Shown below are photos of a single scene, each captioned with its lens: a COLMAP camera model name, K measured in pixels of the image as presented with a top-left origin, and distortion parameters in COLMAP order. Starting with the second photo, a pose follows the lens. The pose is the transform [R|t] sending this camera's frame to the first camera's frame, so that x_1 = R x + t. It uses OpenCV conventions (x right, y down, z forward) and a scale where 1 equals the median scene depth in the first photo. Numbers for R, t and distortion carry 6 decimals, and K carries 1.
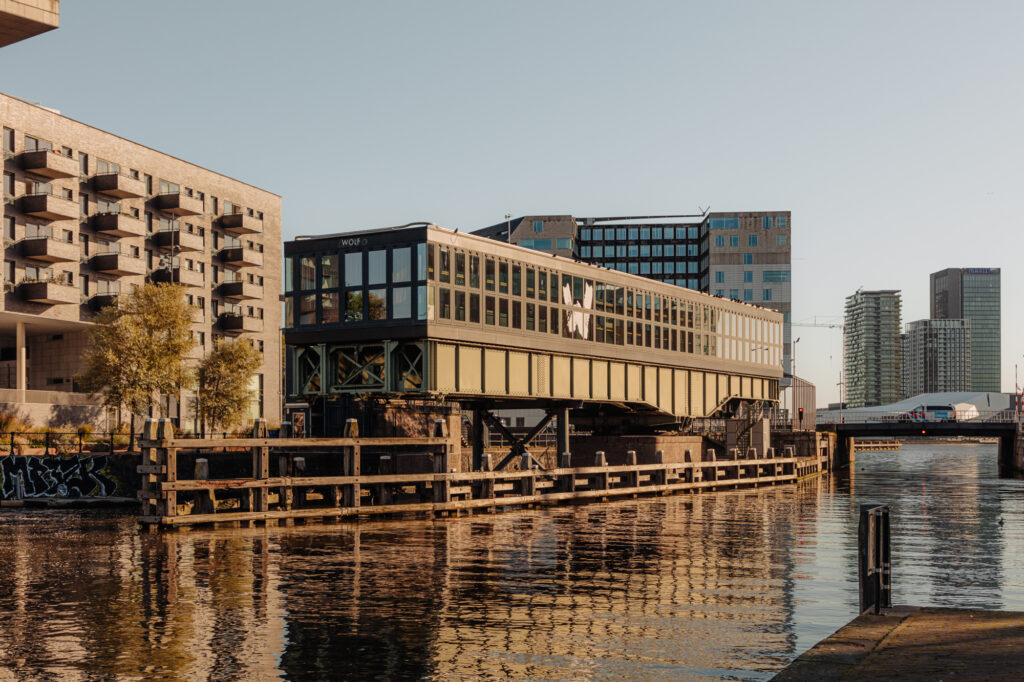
lens RADIAL K [[1263.2, 0, 512.0], [0, 1263.2, 376.3], [0, 0, 1]] dist [0.008934, 0.008502]
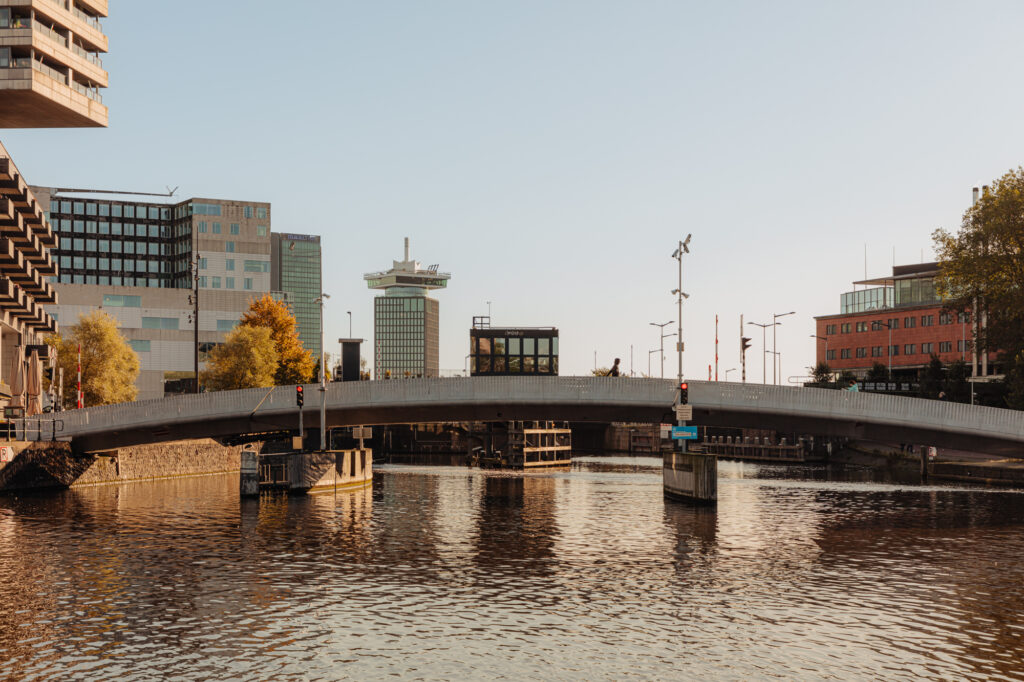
lens RADIAL K [[1654.9, 0, 512.0], [0, 1654.9, 341.0], [0, 0, 1]] dist [0.004268, -0.000763]
pose [[0.858867, 0.036928, 0.510866, -0.179195], [-0.037090, 0.999263, -0.009876, -0.008102], [-0.510854, -0.010466, 0.859604, -0.154265]]
